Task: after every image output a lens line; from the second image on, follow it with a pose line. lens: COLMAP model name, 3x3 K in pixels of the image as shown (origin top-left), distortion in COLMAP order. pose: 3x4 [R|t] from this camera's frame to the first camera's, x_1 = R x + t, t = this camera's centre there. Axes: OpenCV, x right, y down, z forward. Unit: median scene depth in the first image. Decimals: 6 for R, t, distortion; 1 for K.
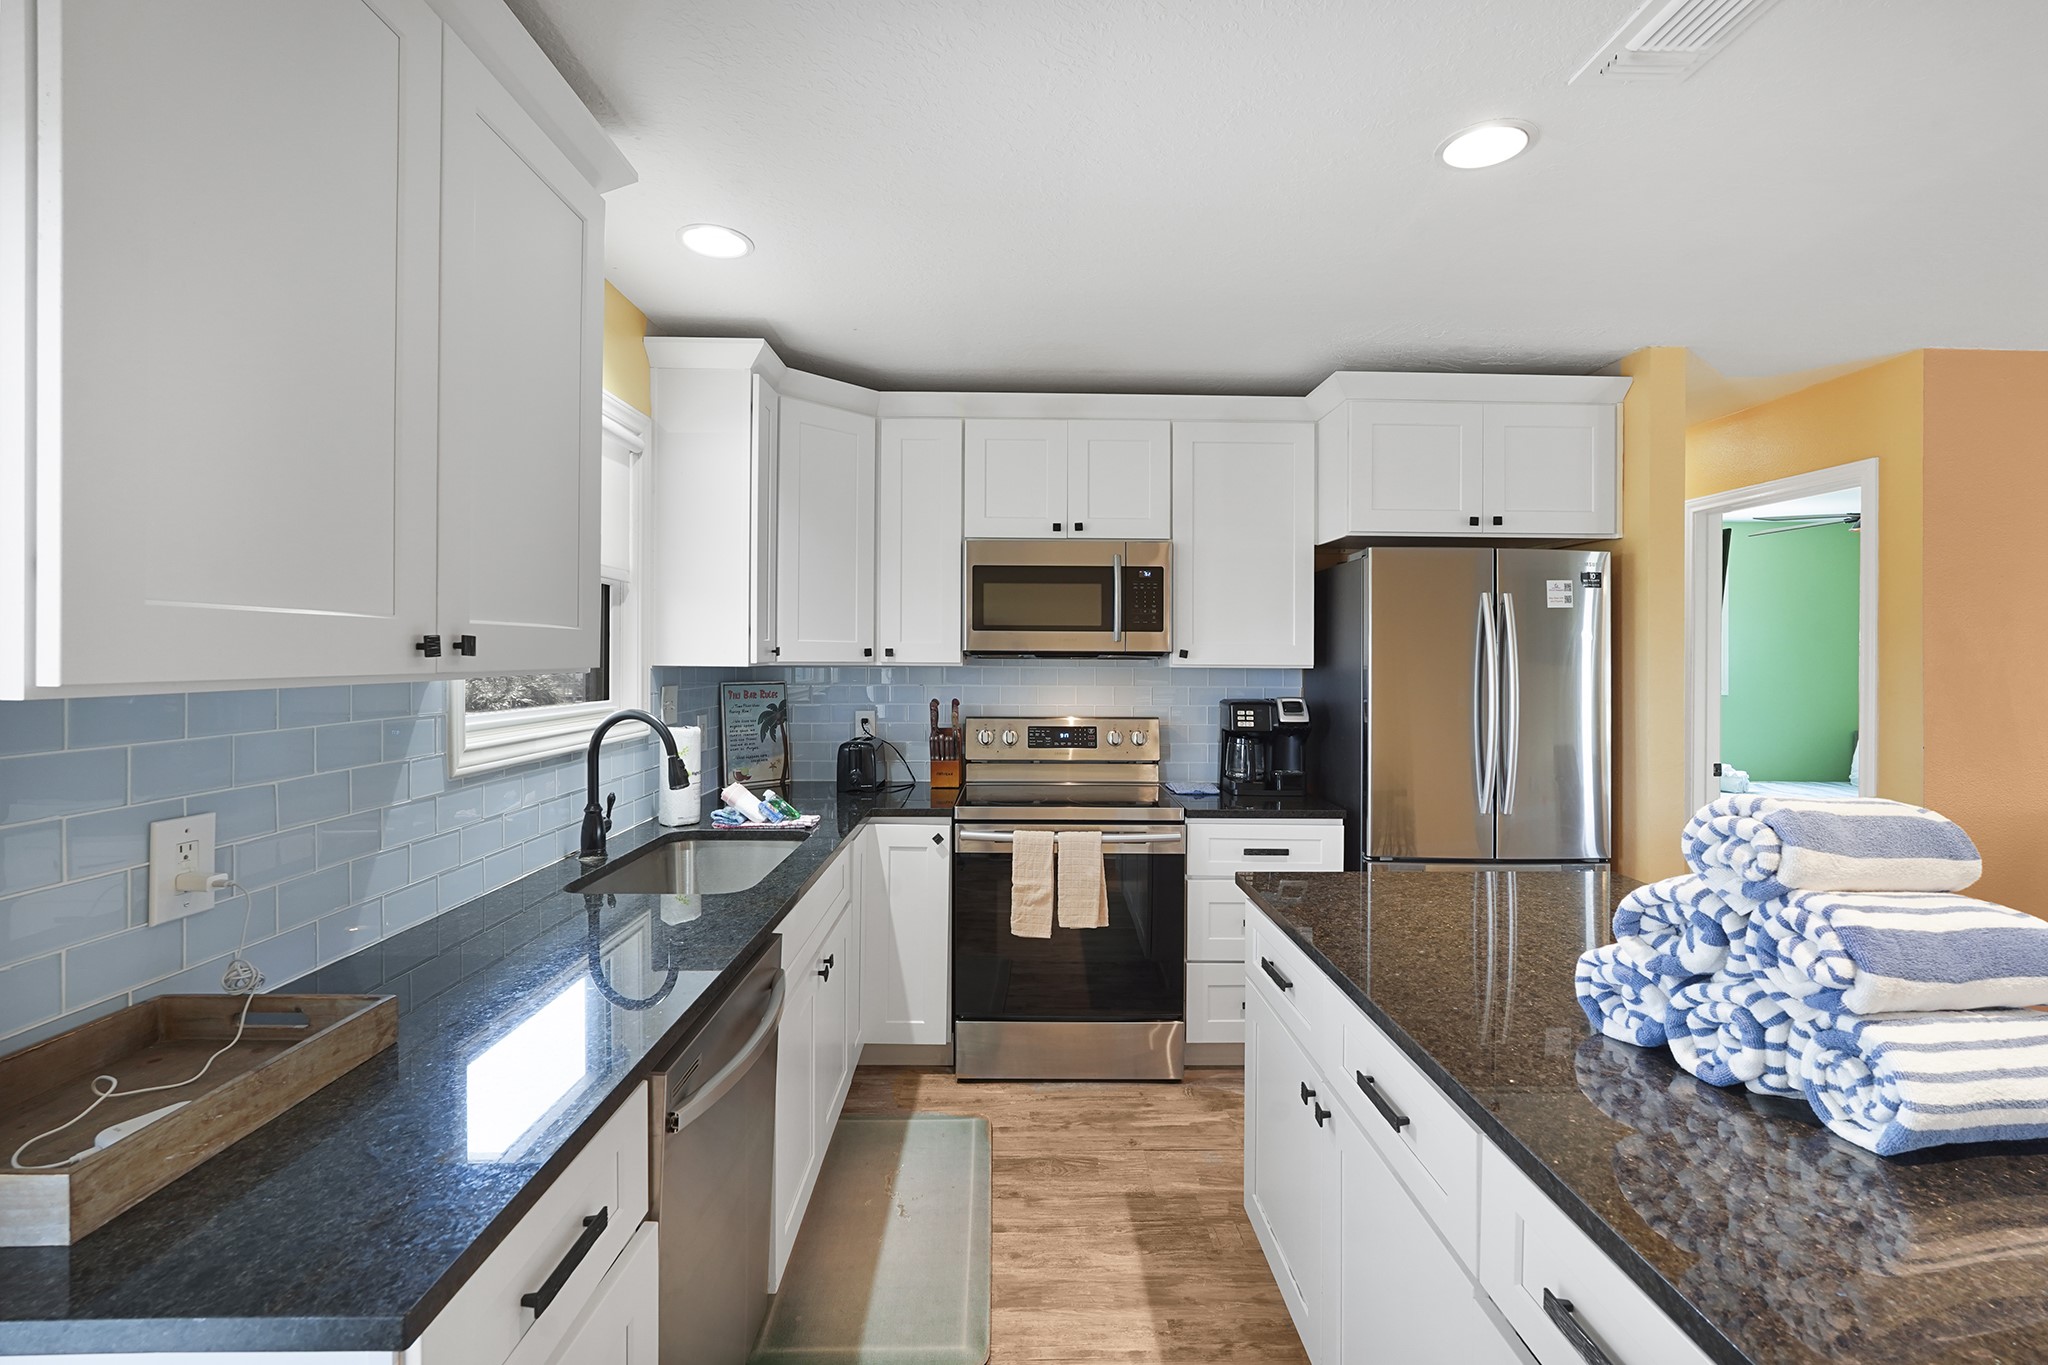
lens RADIAL K [[910.5, 0, 1029.4], [0, 910.5, 649.6], [0, 0, 1]] dist [0.001888, 0.000852]
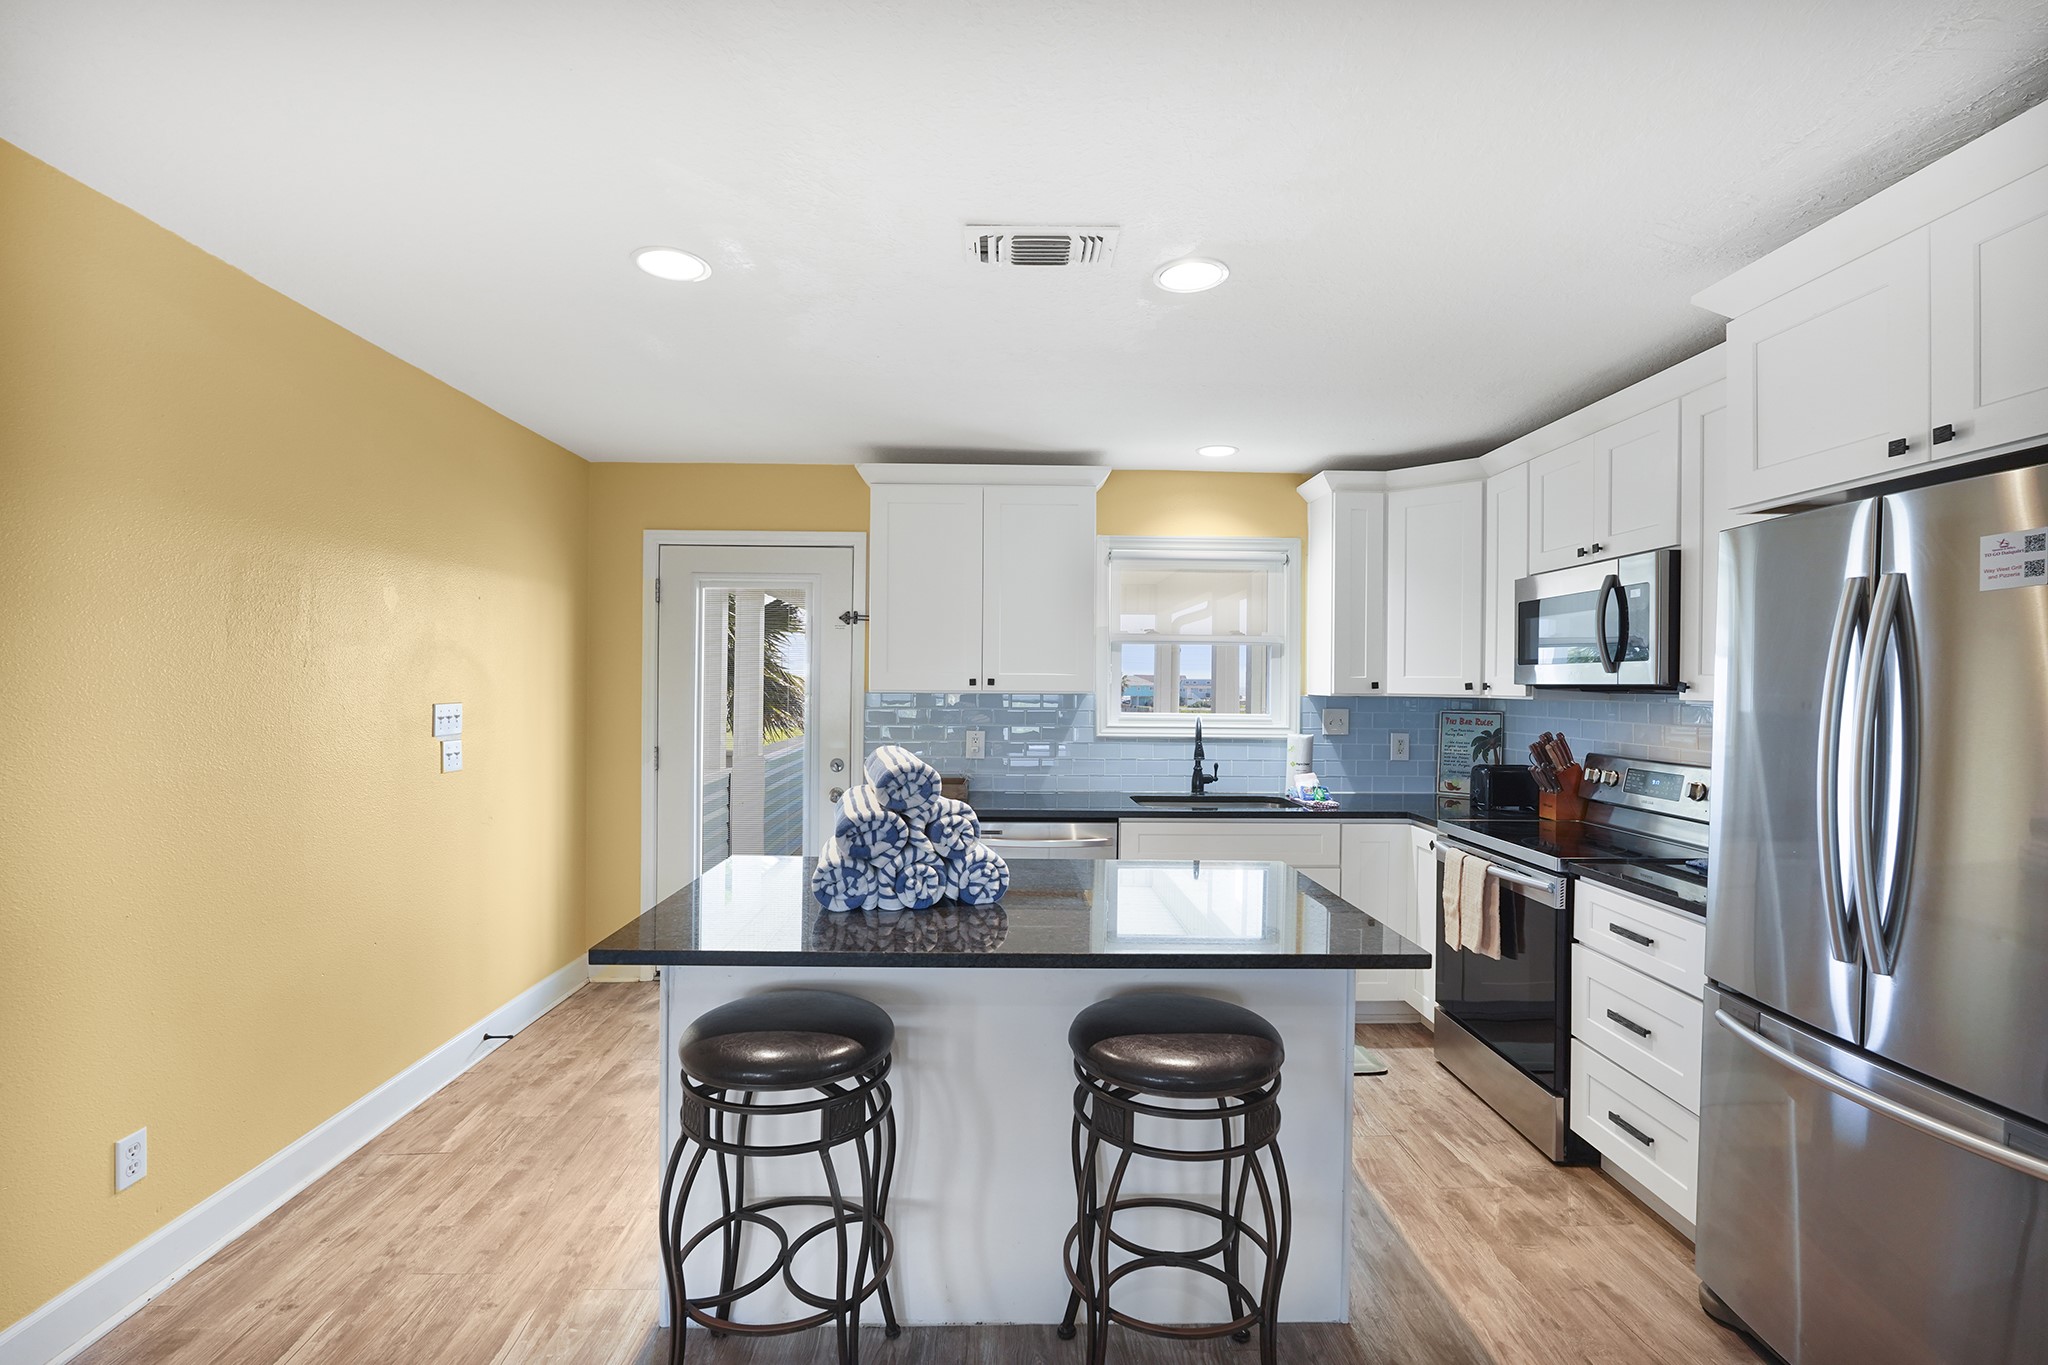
lens RADIAL K [[902.3, 0, 1017.1], [0, 902.3, 675.8], [0, 0, 1]] dist [-0.023088, 0.009943]
pose [[0.004818, -0.015160, -0.999873, 2.670125], [-0.001881, 0.999883, -0.015170, 0.023007], [0.999987, 0.001954, 0.004789, 1.187504]]
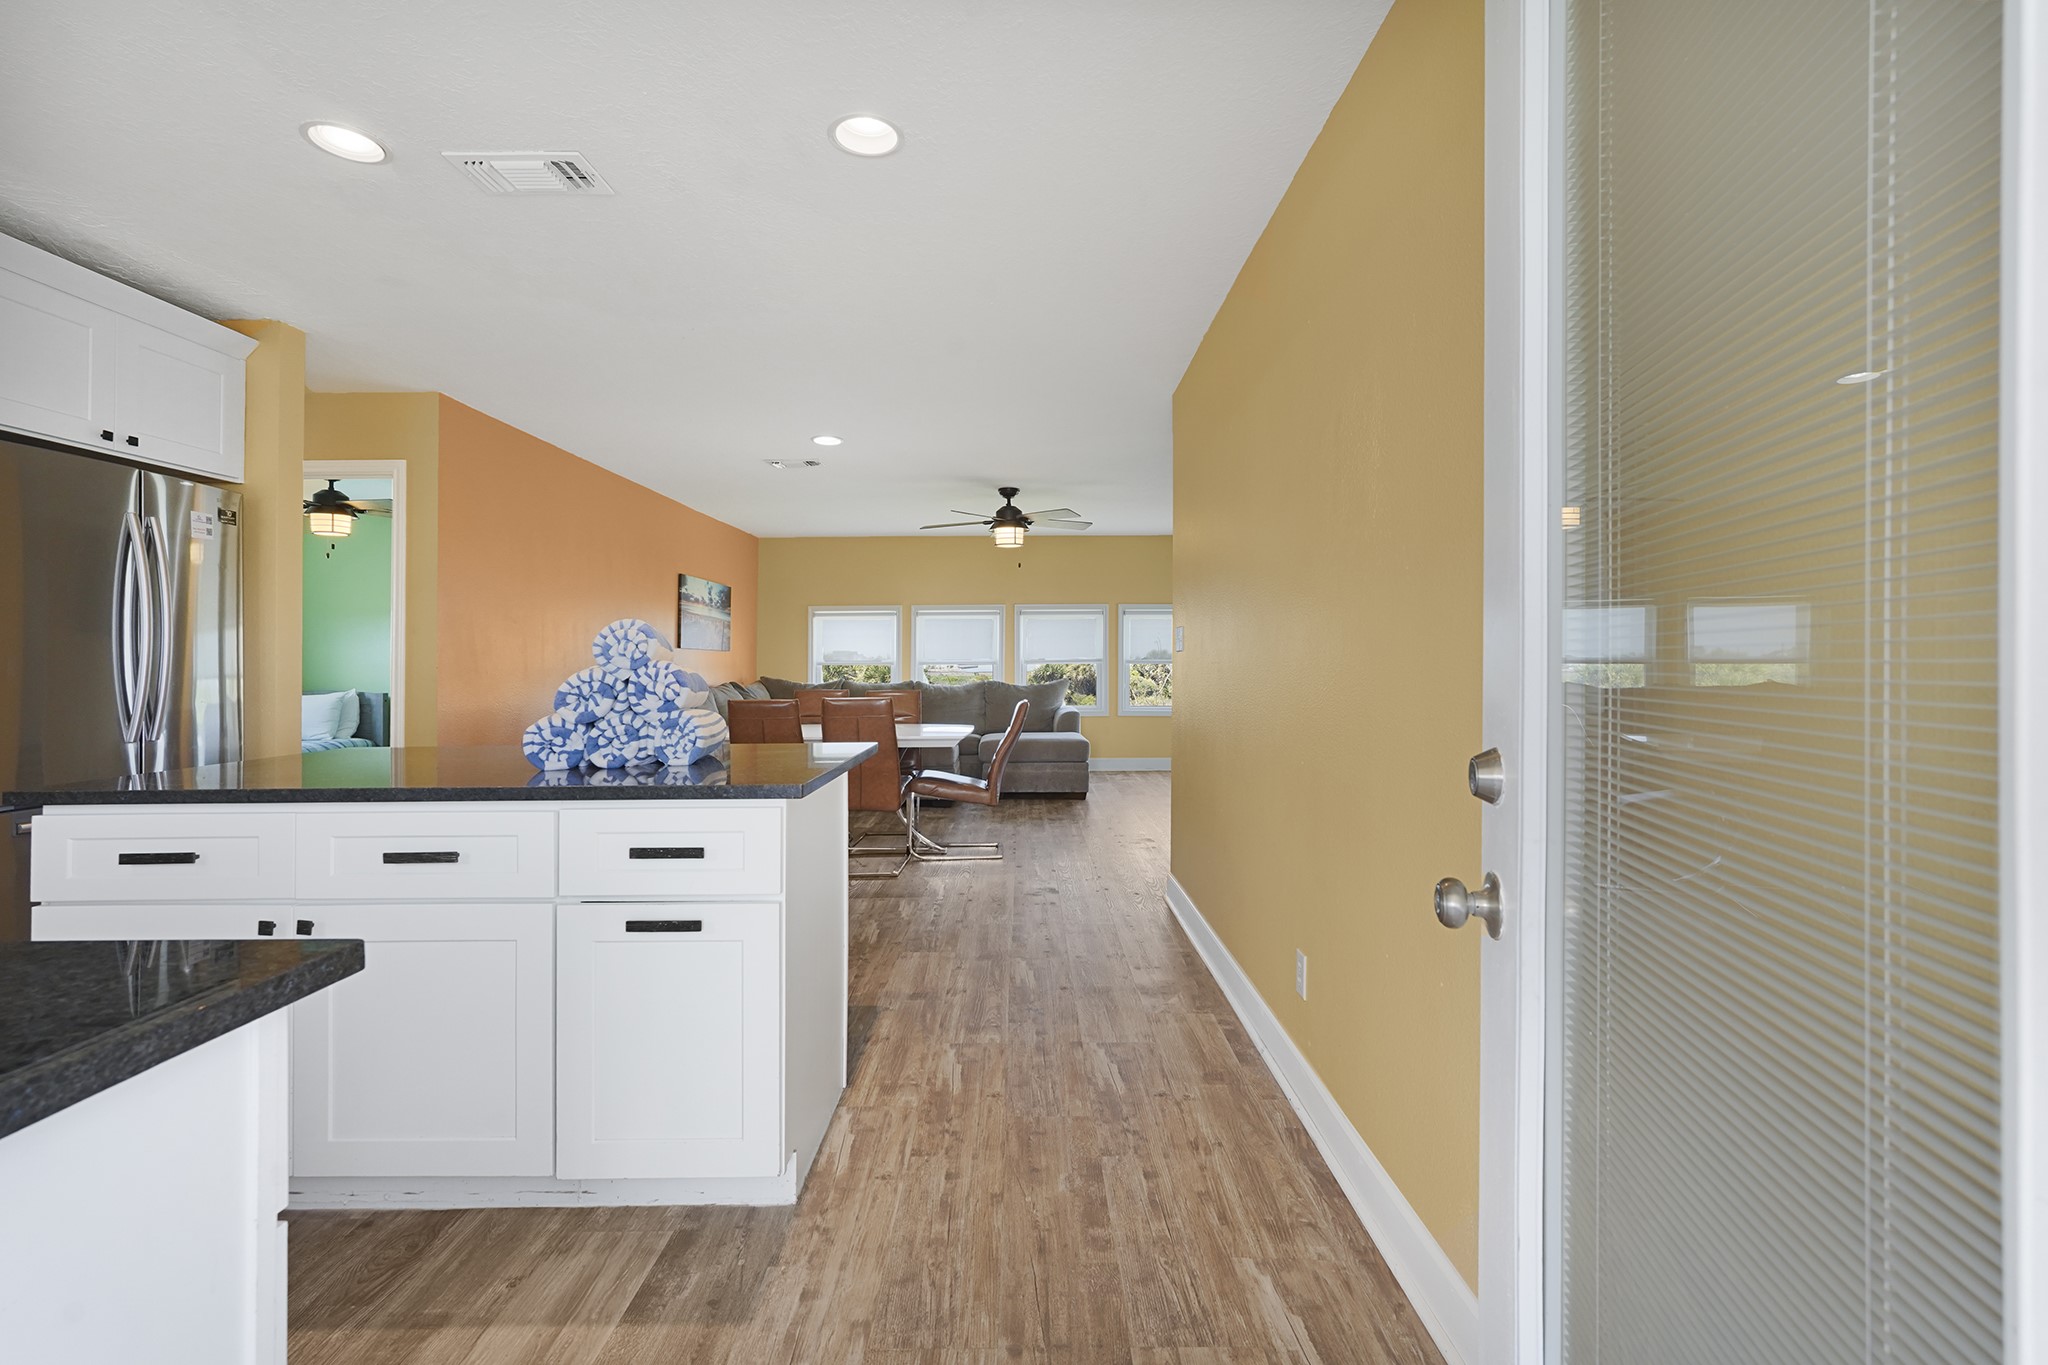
lens RADIAL K [[902.3, 0, 1017.1], [0, 902.3, 675.8], [0, 0, 1]] dist [-0.023088, 0.009943]
pose [[0.029692, -0.022450, 0.999307, -1.063465], [-0.003386, 0.999740, 0.022560, 0.216977], [-0.999553, -0.004053, 0.029608, 0.077623]]
